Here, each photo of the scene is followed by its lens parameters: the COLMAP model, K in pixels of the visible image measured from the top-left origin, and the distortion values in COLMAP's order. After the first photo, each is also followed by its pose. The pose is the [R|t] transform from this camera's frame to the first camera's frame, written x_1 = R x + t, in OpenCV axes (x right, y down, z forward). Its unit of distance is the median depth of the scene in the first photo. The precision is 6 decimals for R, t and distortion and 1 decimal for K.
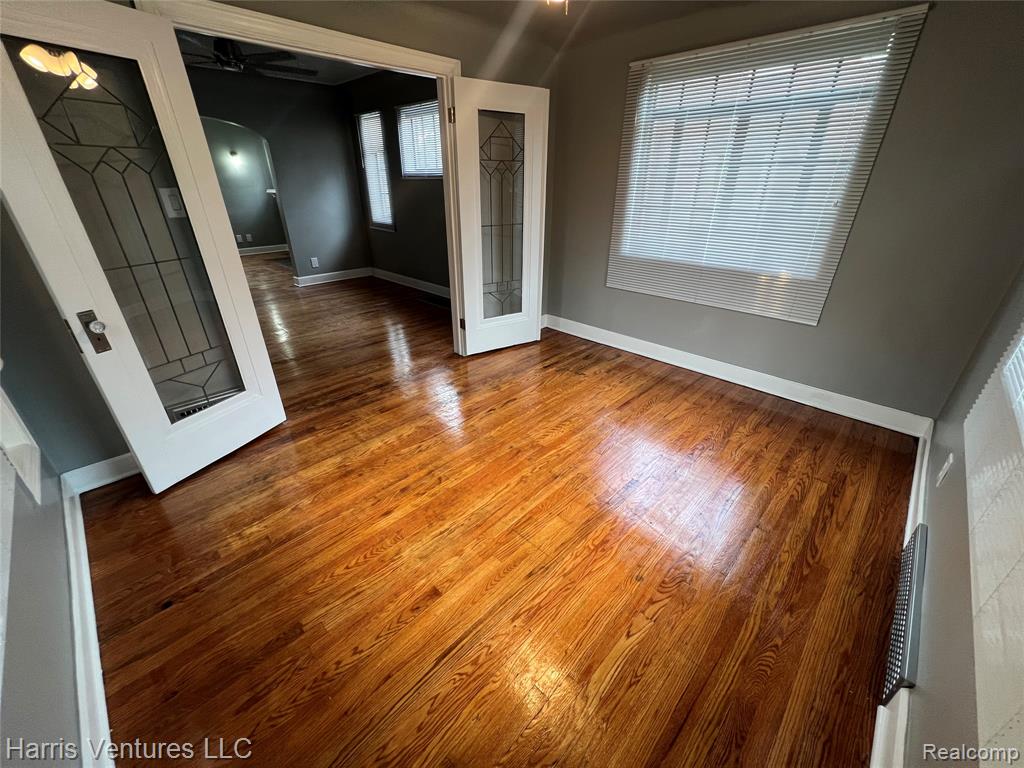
lens RADIAL K [[410.2, 0, 510.6], [0, 410.2, 379.0], [0, 0, 1]] dist [-0.001512, 0.001021]
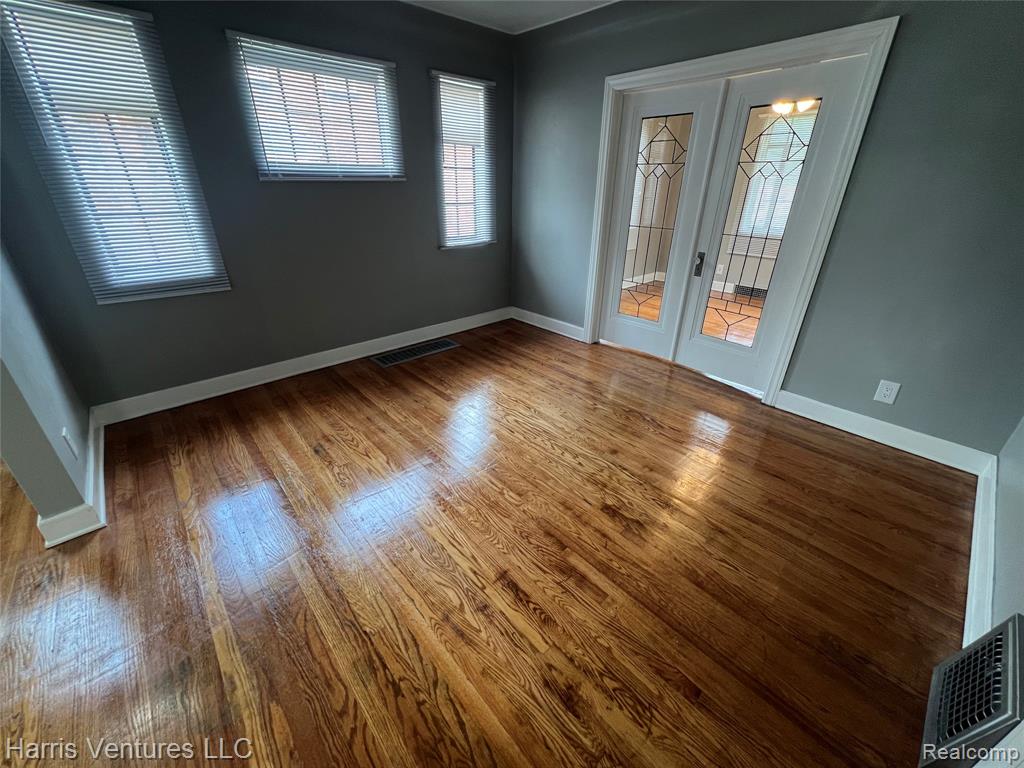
lens RADIAL K [[410.2, 0, 510.8], [0, 410.2, 380.6], [0, 0, 1]] dist [-0.001512, 0.001021]
pose [[0.065864, -0.434335, 0.898340, -1.592671], [0.433466, 0.823364, 0.366304, -0.647116], [-0.898760, 0.365274, 0.242500, 1.332413]]
